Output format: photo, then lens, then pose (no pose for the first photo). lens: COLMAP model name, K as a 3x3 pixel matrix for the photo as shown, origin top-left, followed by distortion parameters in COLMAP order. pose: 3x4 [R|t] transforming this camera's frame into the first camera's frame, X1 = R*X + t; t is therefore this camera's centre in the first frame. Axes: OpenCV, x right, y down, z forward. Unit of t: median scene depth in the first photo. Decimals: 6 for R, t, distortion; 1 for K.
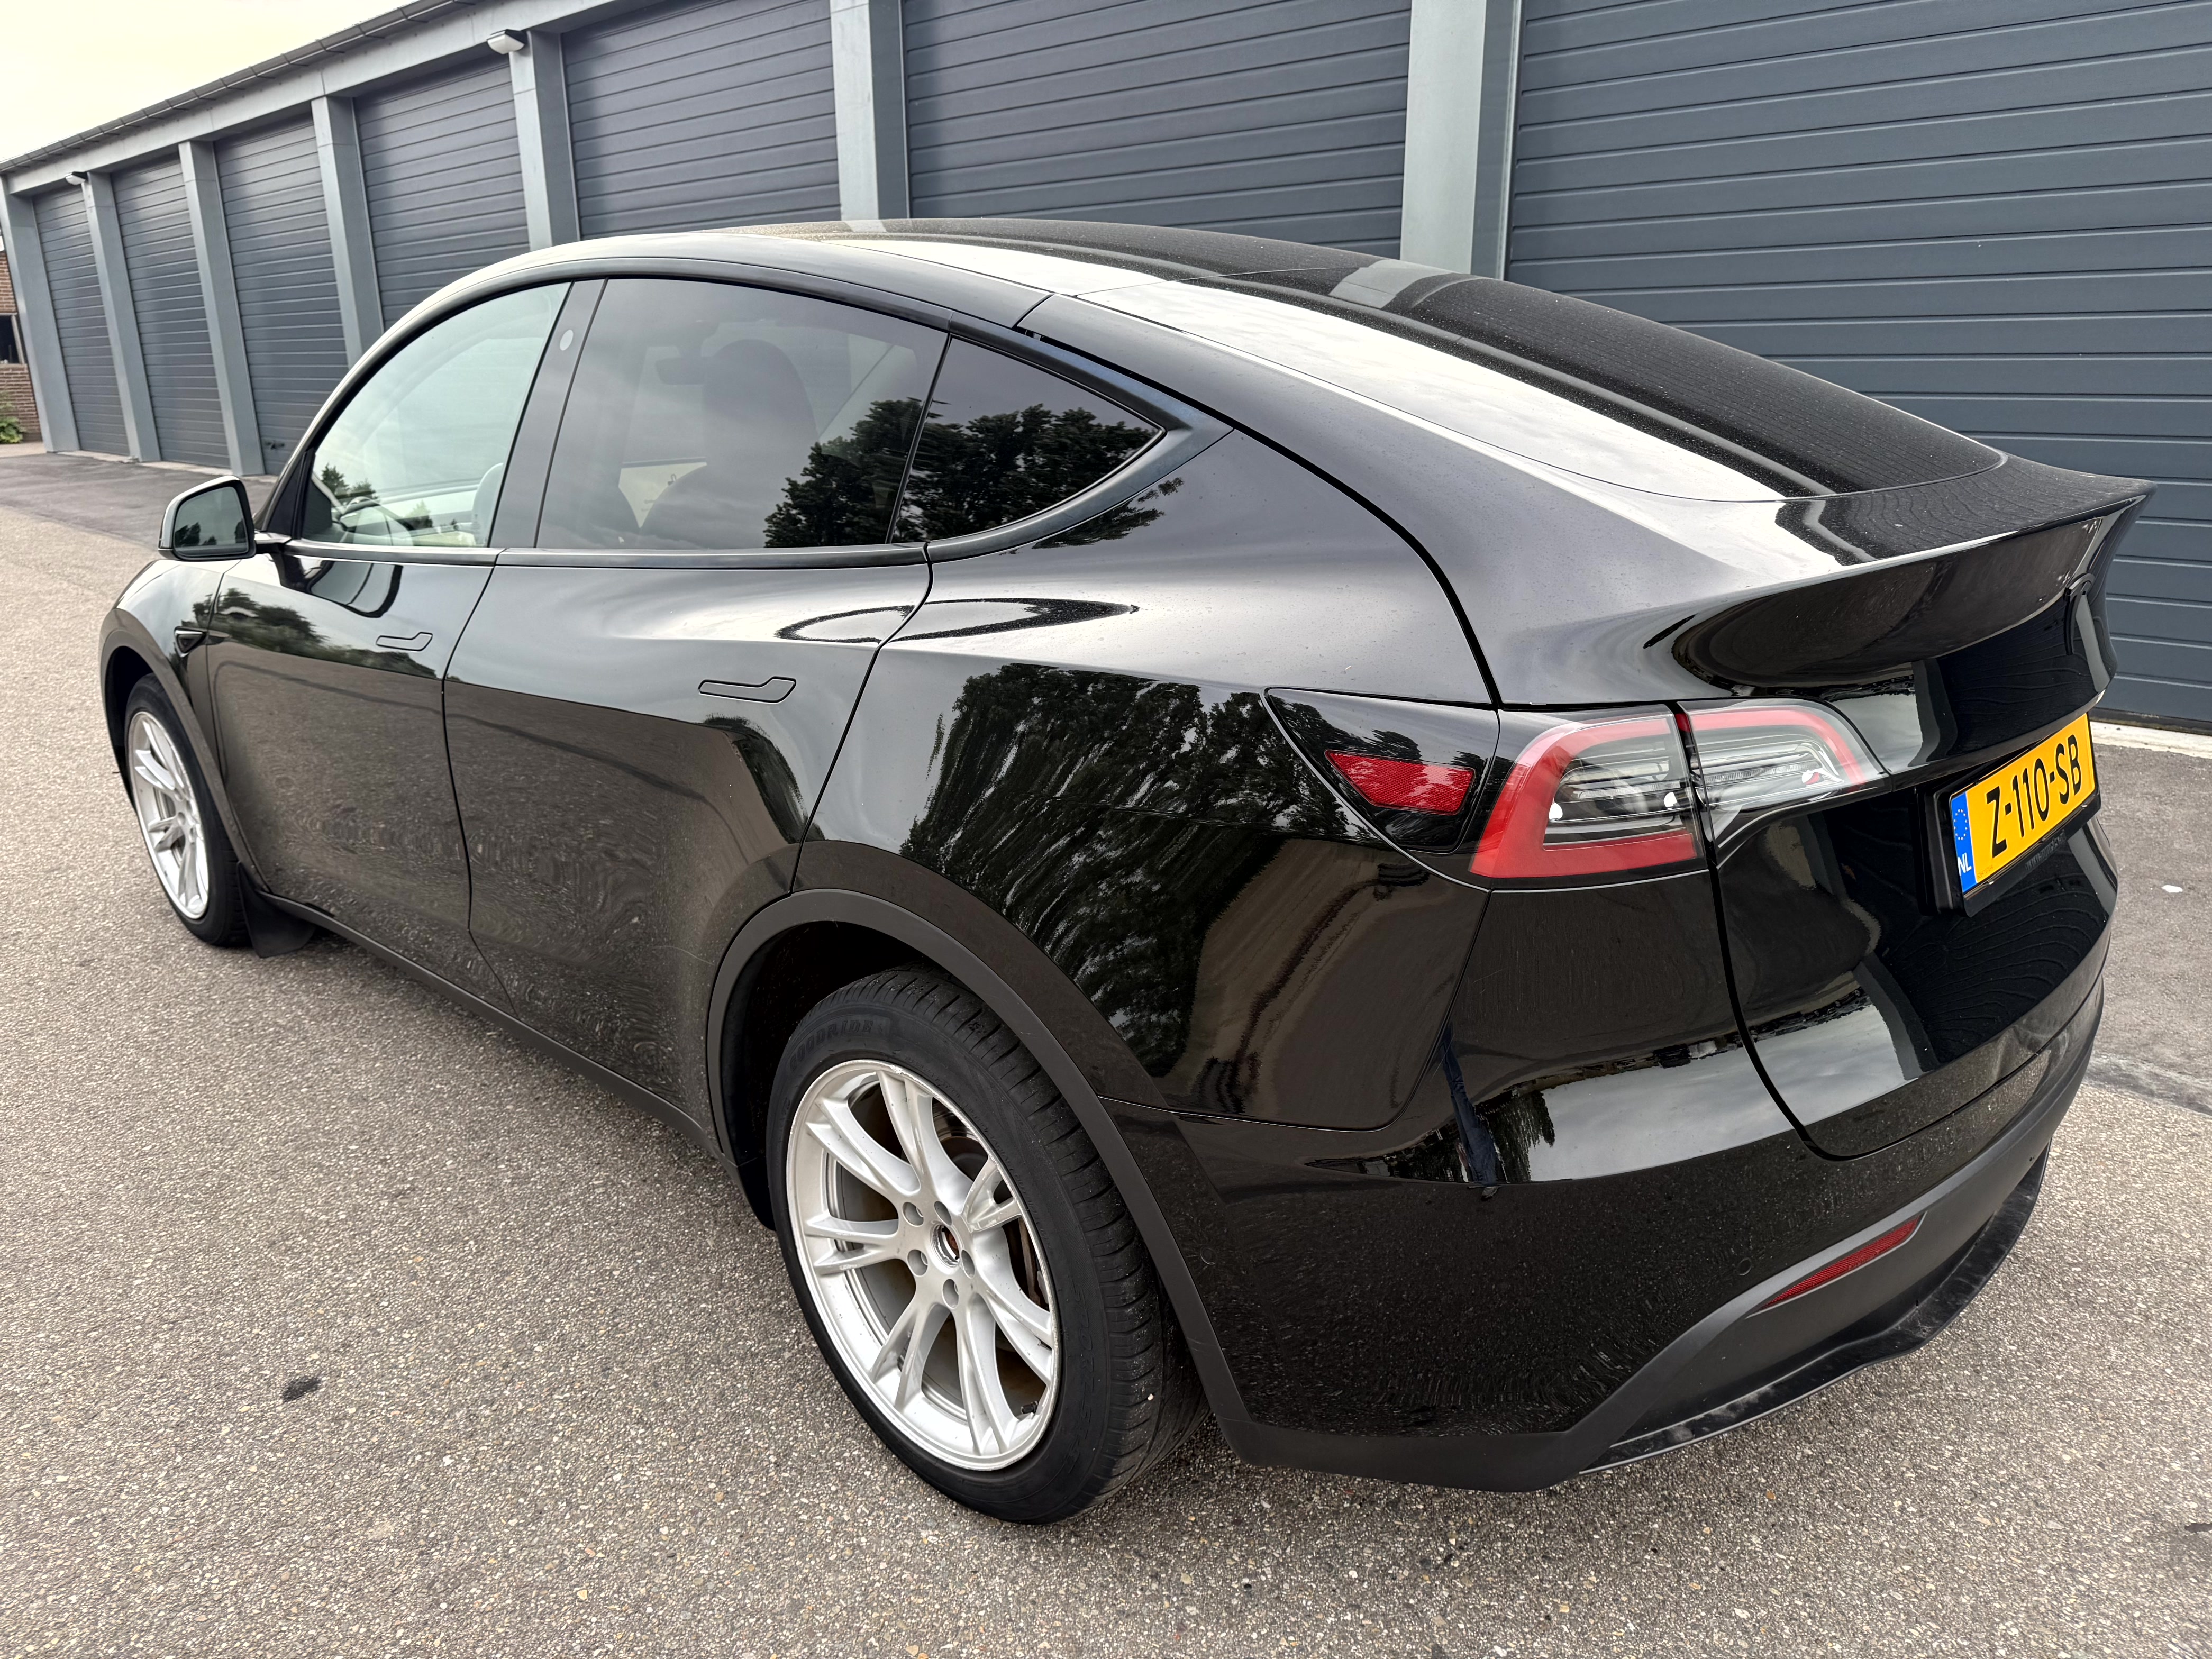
lens RADIAL K [[1552.7, 0, 1122.5], [0, 1552.7, 841.1], [0, 0, 1]] dist [0.004912, 0.002633]
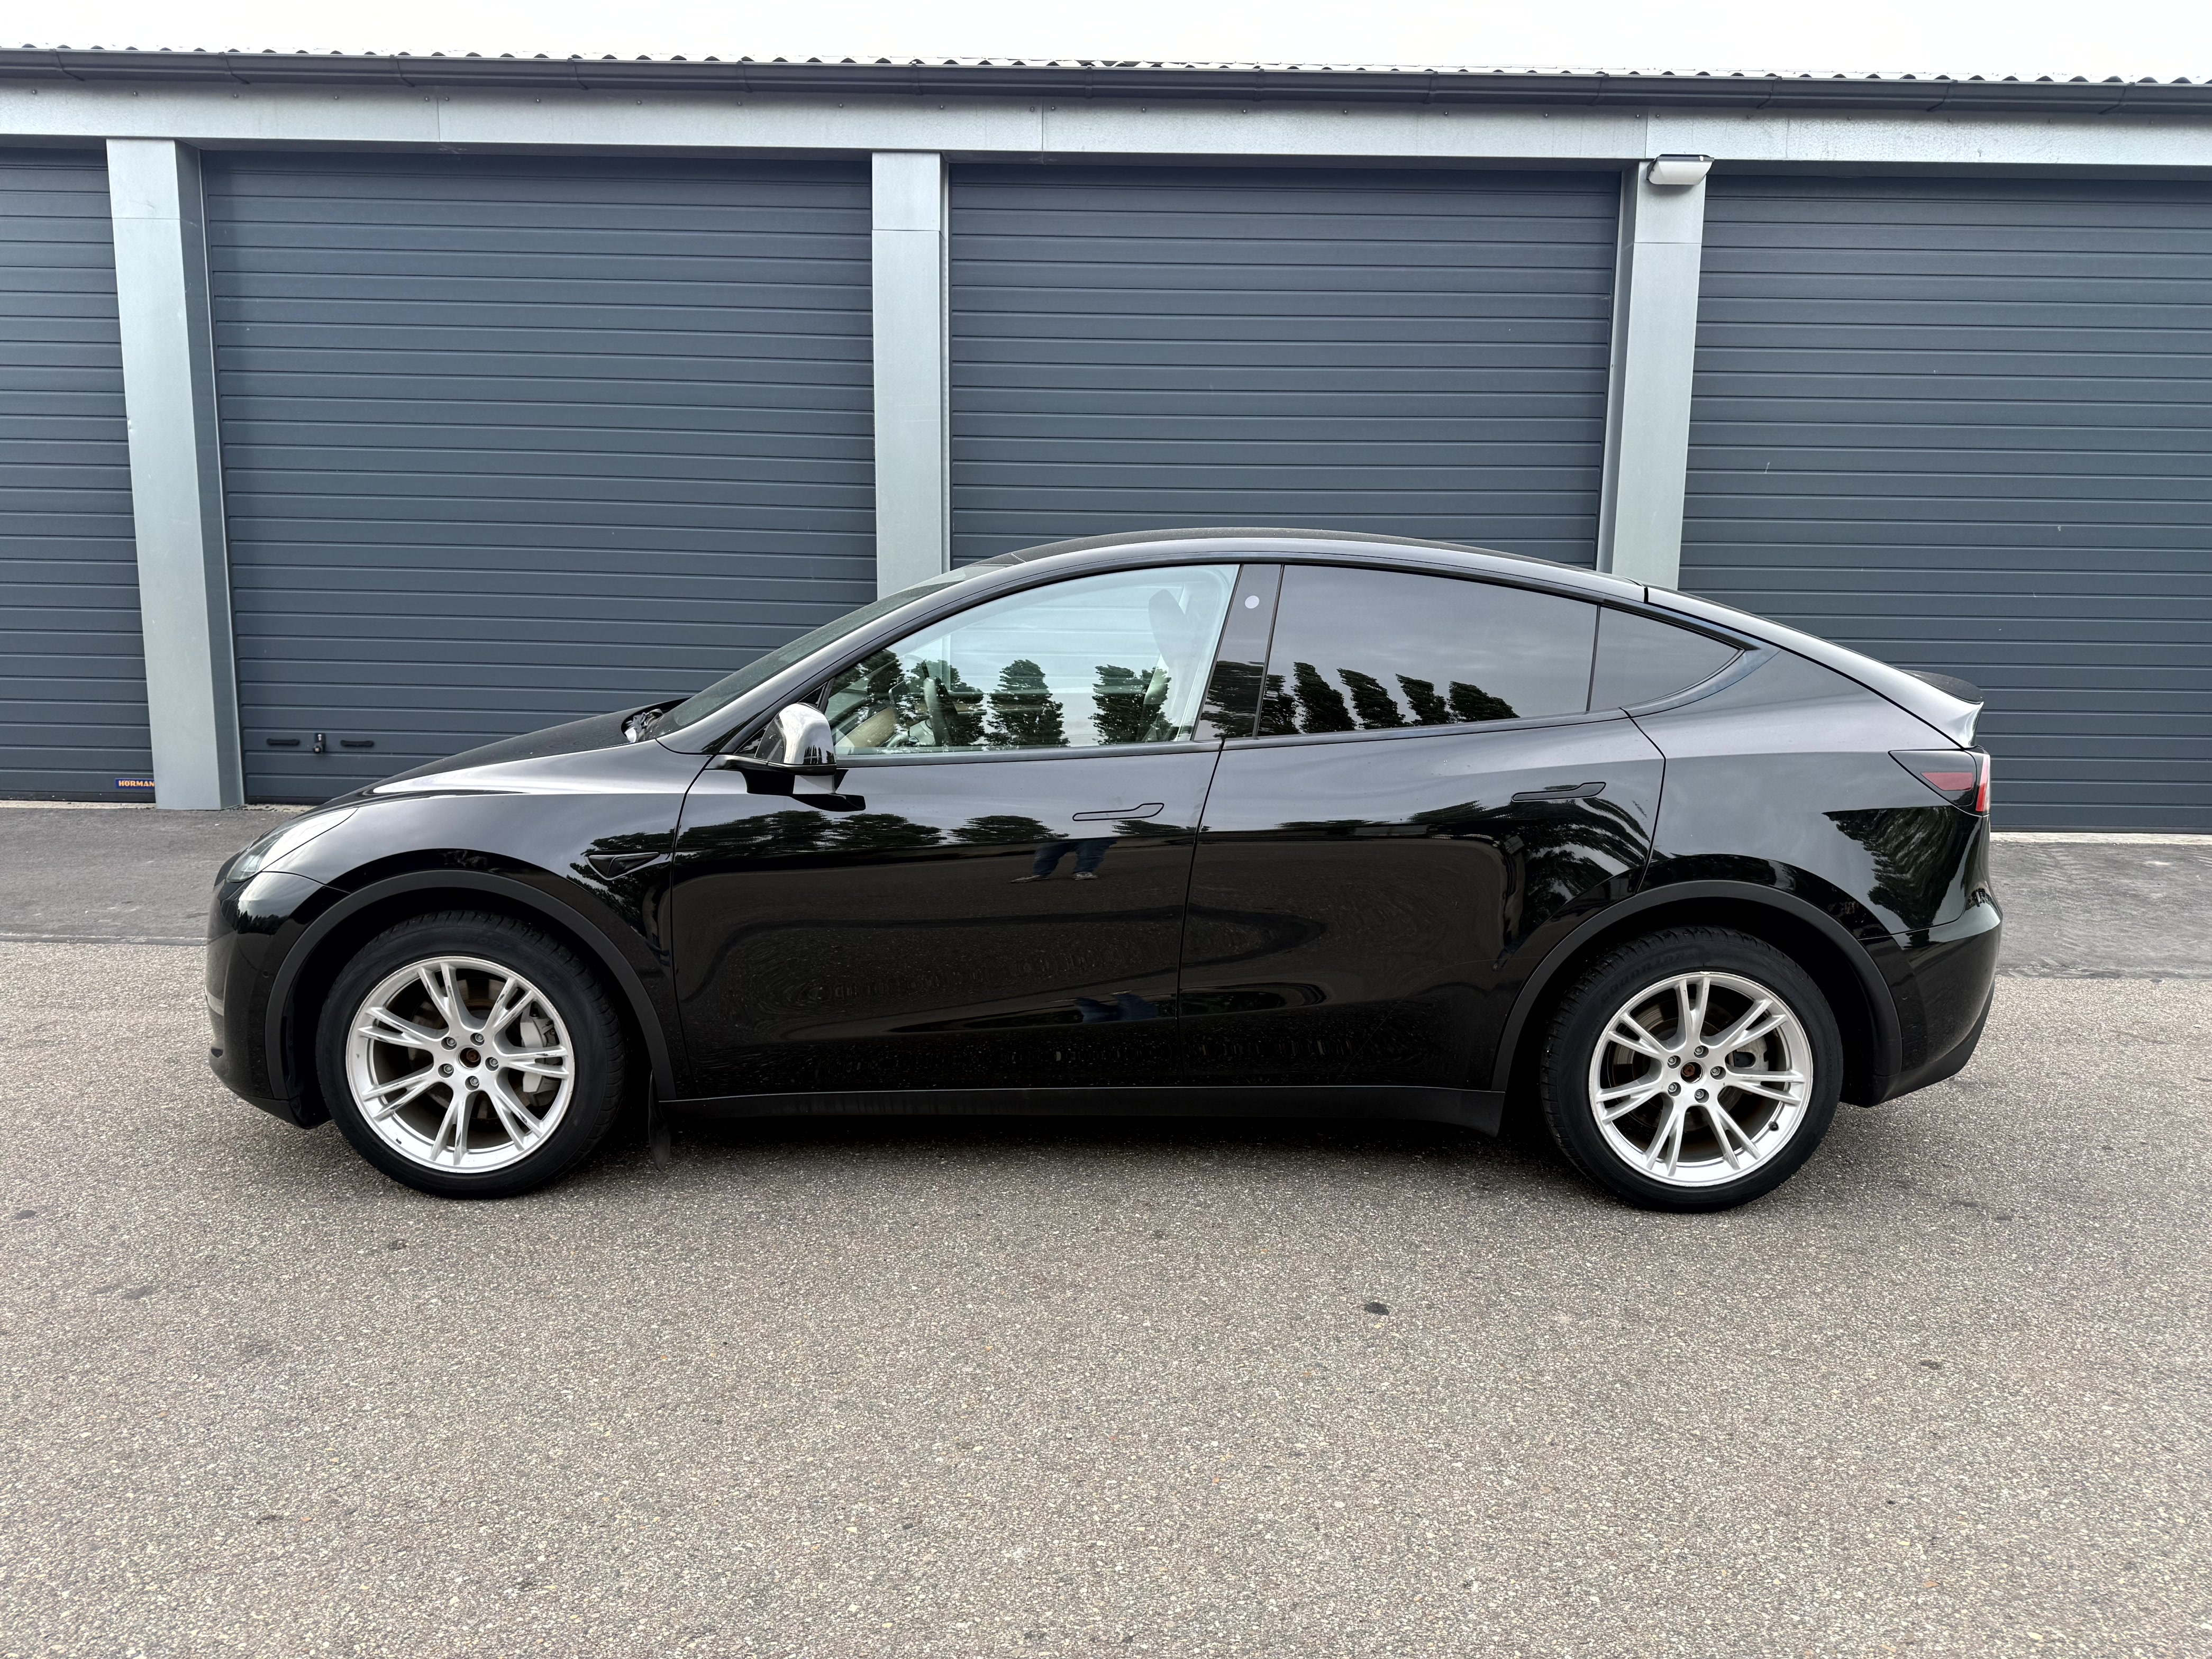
lens RADIAL K [[1552.7, 0, 1096.0], [0, 1552.7, 831.0], [0, 0, 1]] dist [0.004912, 0.002633]
pose [[0.732020, -0.092216, 0.675014, -1.541980], [0.189024, 0.979388, -0.071190, -0.025172], [-0.654536, 0.179707, 0.734363, 0.030217]]
